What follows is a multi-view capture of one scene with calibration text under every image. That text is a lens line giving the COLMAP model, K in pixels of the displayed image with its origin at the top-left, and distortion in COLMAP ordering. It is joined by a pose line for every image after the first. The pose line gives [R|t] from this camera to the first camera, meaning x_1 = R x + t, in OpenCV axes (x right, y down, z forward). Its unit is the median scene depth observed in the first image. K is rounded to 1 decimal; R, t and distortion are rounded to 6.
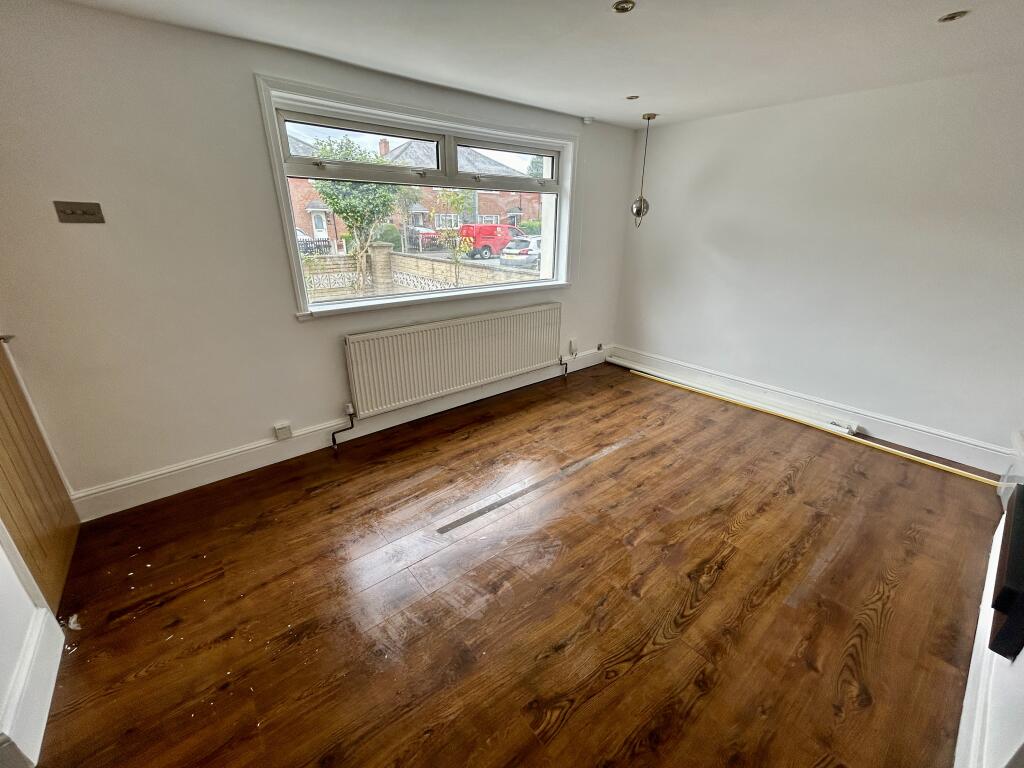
lens RADIAL K [[409.3, 0, 514.4], [0, 409.3, 382.6], [0, 0, 1]] dist [-0.003127, -0.000050]
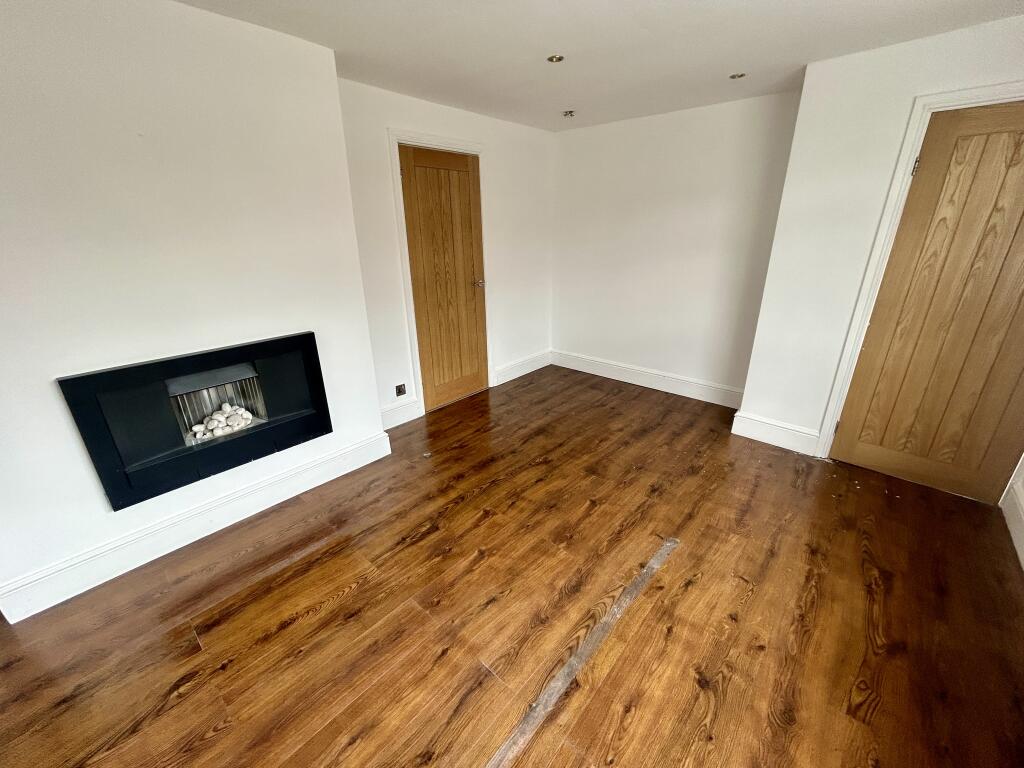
lens RADIAL K [[409.3, 0, 513.5], [0, 409.3, 381.0], [0, 0, 1]] dist [-0.003127, -0.000050]
pose [[-0.987348, 0.058683, -0.147312, 0.322508], [-0.054292, 0.747750, 0.661757, -0.550657], [0.148987, 0.661382, -0.735103, 1.437418]]
